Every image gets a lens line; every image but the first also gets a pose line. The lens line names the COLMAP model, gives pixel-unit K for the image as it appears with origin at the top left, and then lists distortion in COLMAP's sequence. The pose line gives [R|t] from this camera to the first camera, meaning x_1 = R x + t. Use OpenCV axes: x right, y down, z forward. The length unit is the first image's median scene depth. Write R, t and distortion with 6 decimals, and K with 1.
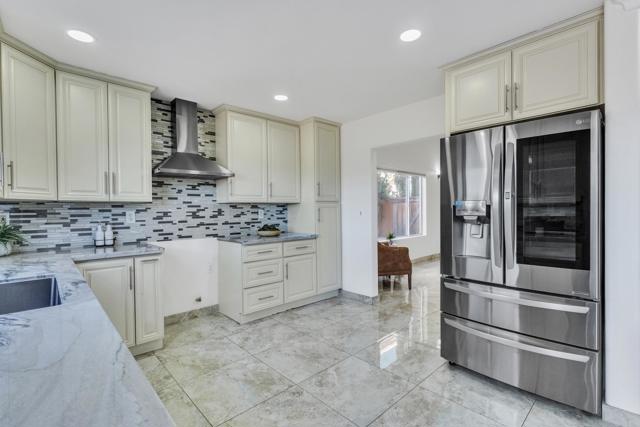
lens RADIAL K [[303.2, 0, 319.7], [0, 303.2, 213.1], [0, 0, 1]] dist [0.005513, 0.001403]
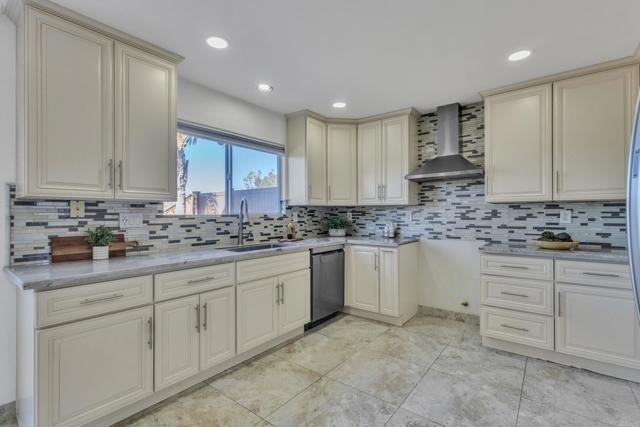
lens RADIAL K [[303.2, 0, 319.4], [0, 303.2, 213.6], [0, 0, 1]] dist [0.005513, 0.001403]
pose [[0.141374, 0.011322, -0.989891, 0.516264], [-0.006216, 0.999925, 0.010549, -0.010647], [0.989937, 0.004661, 0.141434, 0.424324]]
